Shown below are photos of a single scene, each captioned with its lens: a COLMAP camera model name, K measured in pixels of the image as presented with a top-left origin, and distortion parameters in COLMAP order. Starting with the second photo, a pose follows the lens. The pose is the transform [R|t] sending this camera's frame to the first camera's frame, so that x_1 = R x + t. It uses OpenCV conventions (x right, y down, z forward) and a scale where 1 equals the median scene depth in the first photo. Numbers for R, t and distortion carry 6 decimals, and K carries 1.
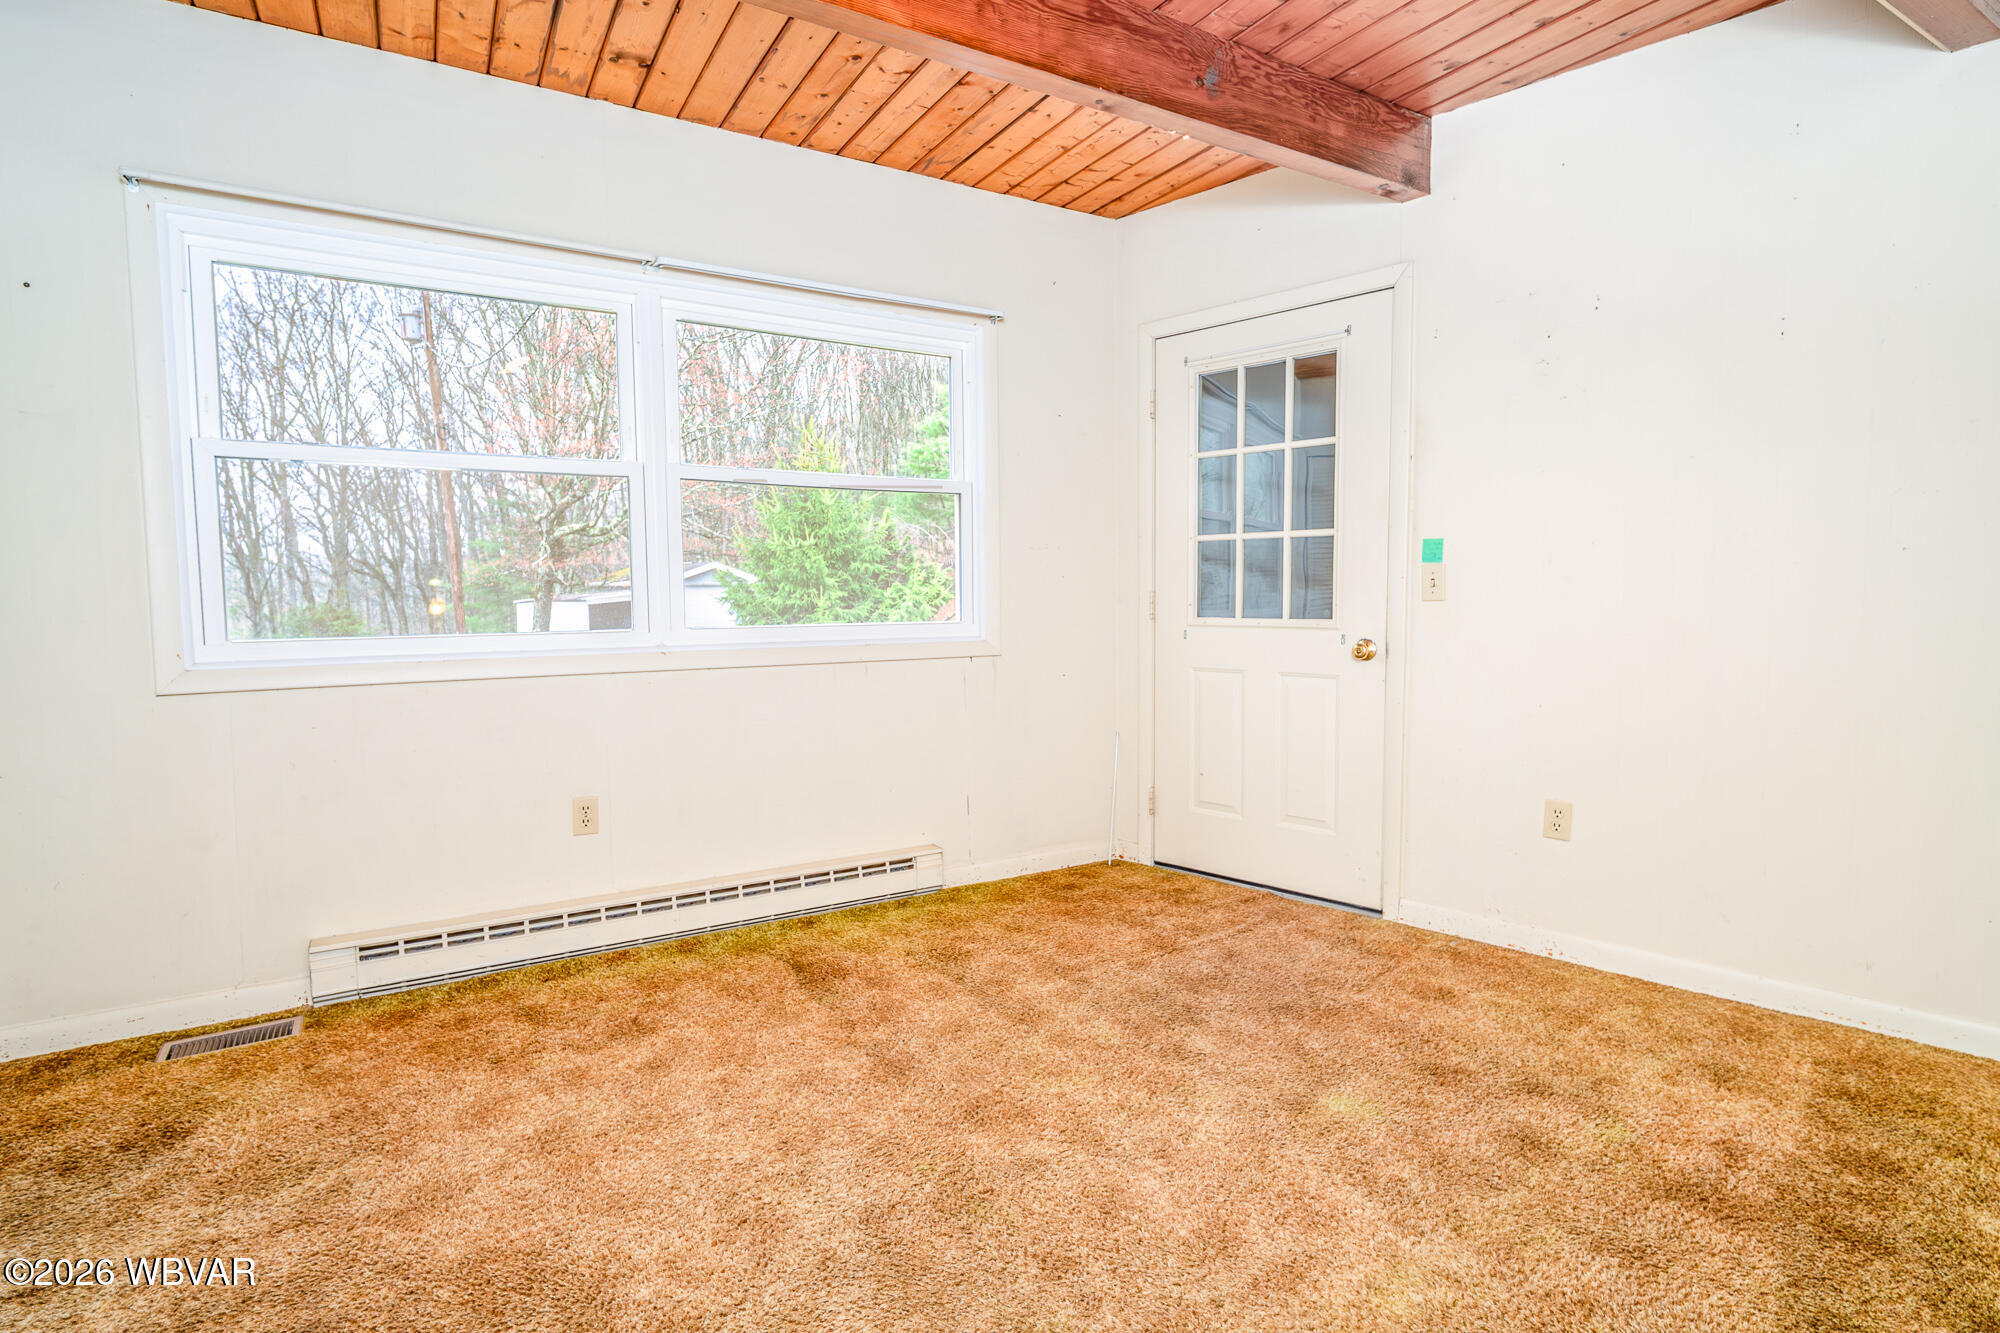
lens RADIAL K [[992.2, 0, 998.9], [0, 992.2, 637.8], [0, 0, 1]] dist [-0.002468, -0.000632]
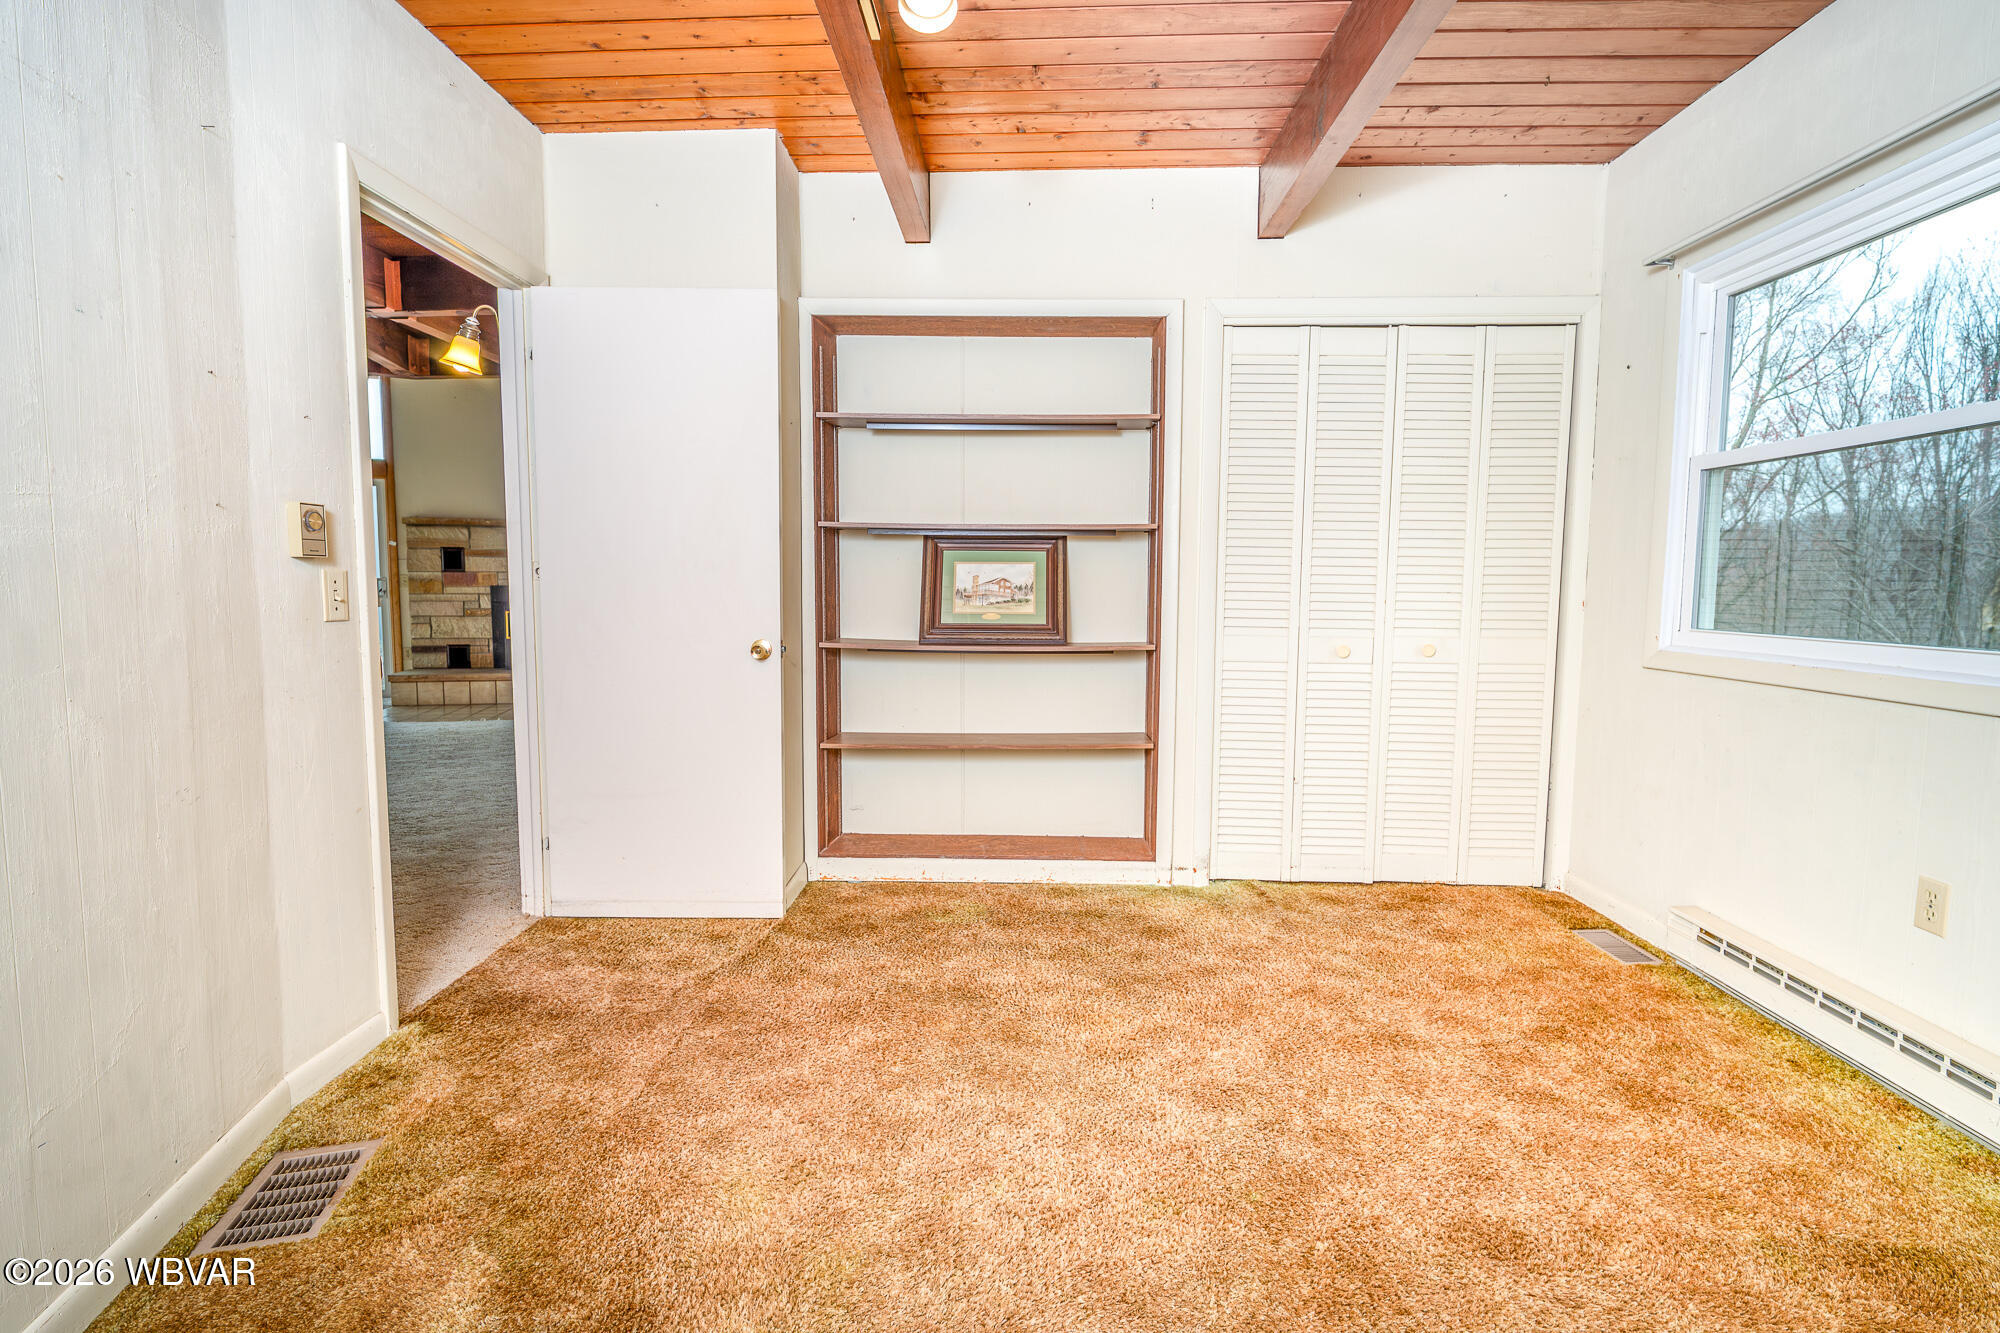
lens RADIAL K [[961.4, 0, 1005.5], [0, 961.4, 666.3], [0, 0, 1]] dist [-0.004125, -0.001370]
pose [[-0.540216, 0.078339, -0.837872, 0.580409], [-0.049880, 0.990926, 0.124809, -0.046924], [0.840047, 0.109217, -0.531407, 0.924611]]
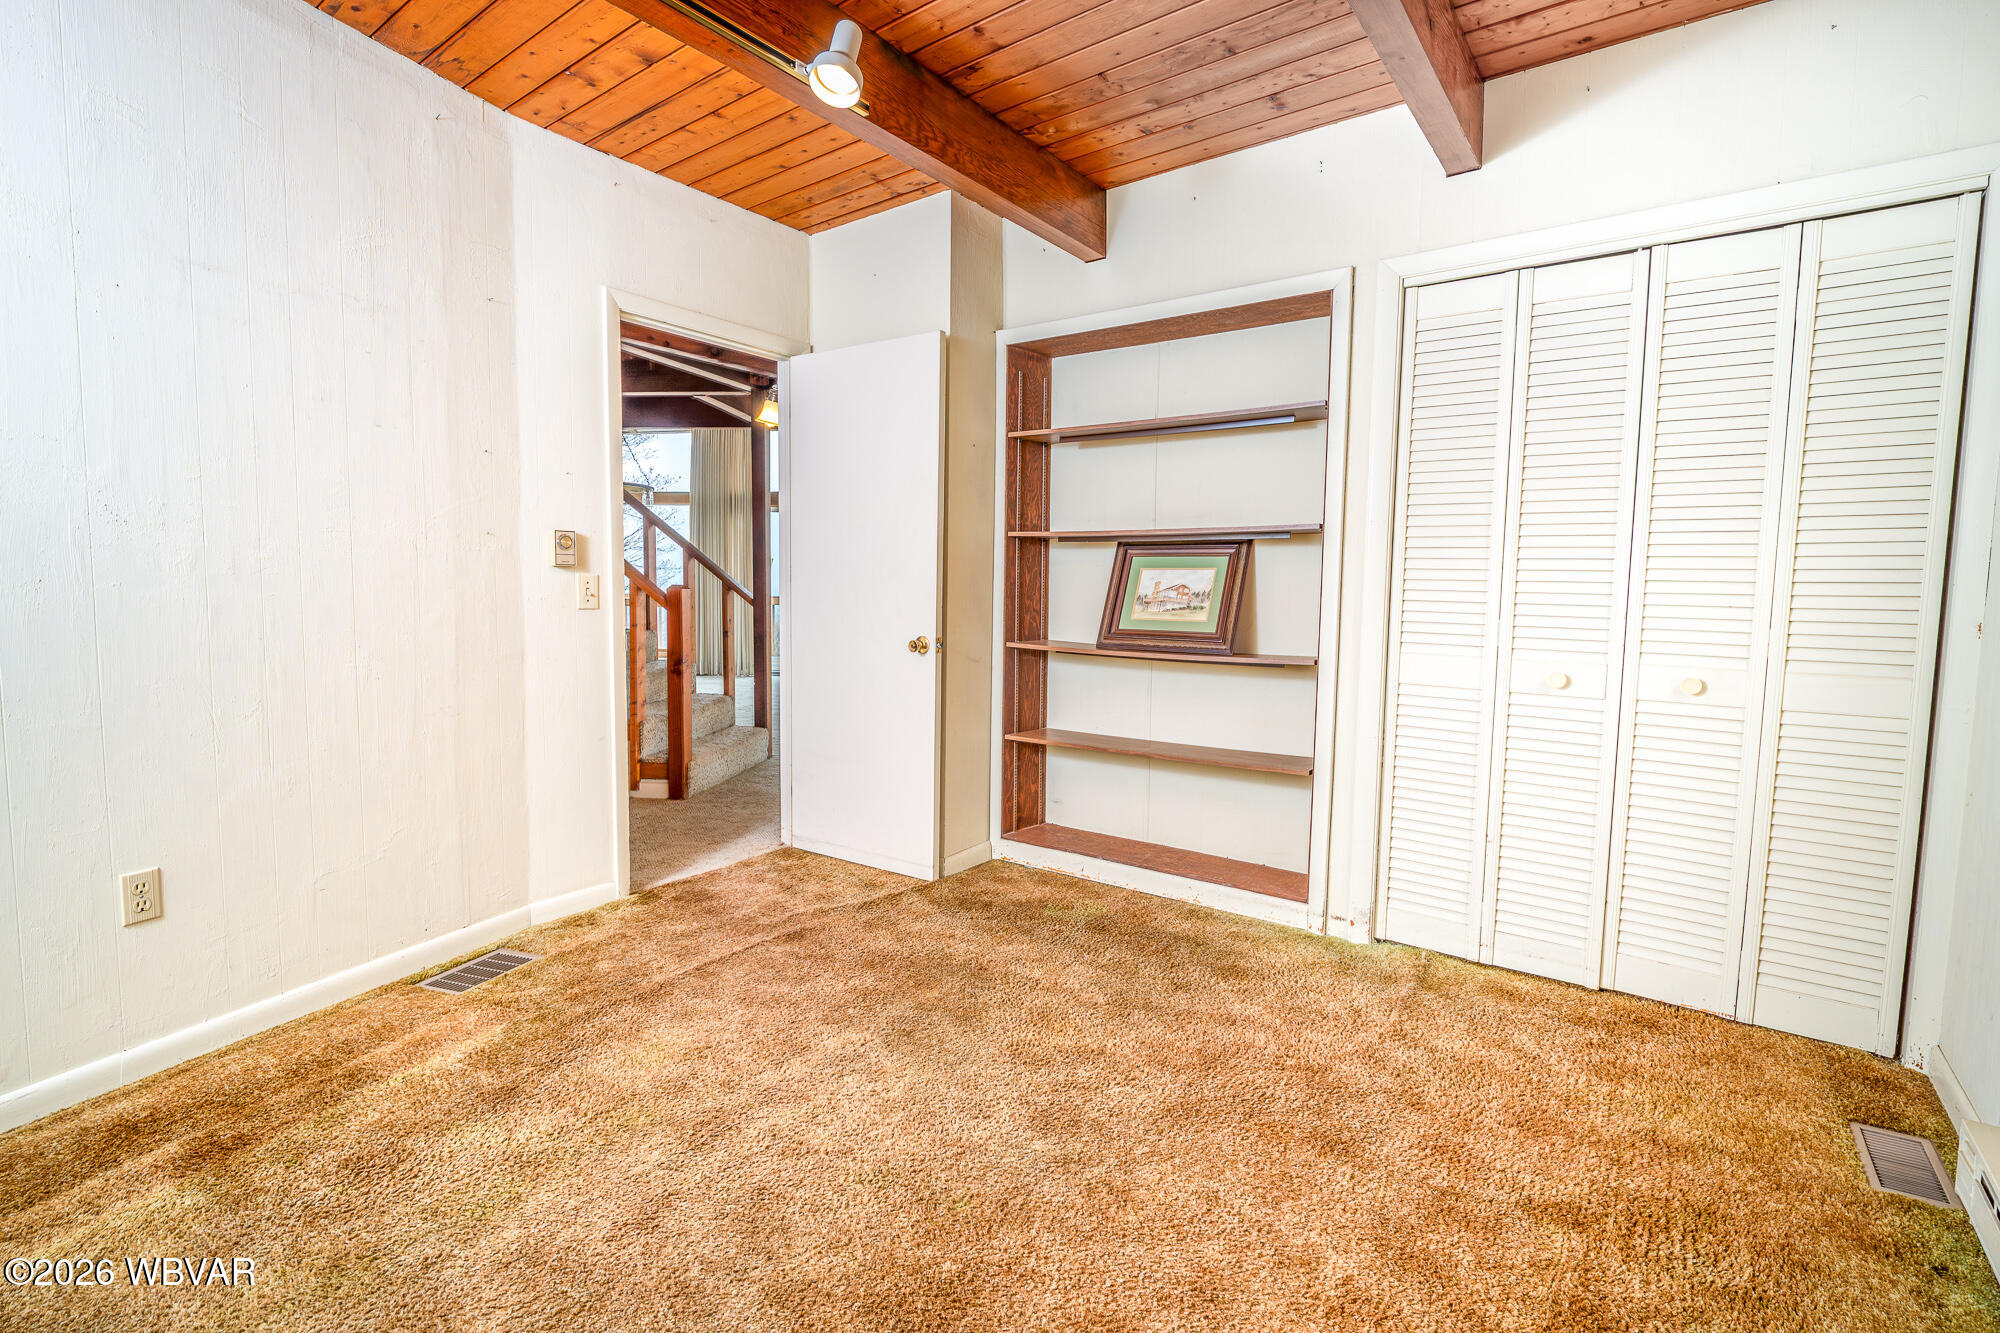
lens RADIAL K [[961.4, 0, 1005.5], [0, 961.4, 666.3], [0, 0, 1]] dist [-0.004125, -0.001370]
pose [[-0.931827, 0.024681, -0.362064, 0.144022], [-0.027498, 0.990014, 0.138259, -0.065369], [0.361861, 0.138790, -0.921843, 1.333614]]
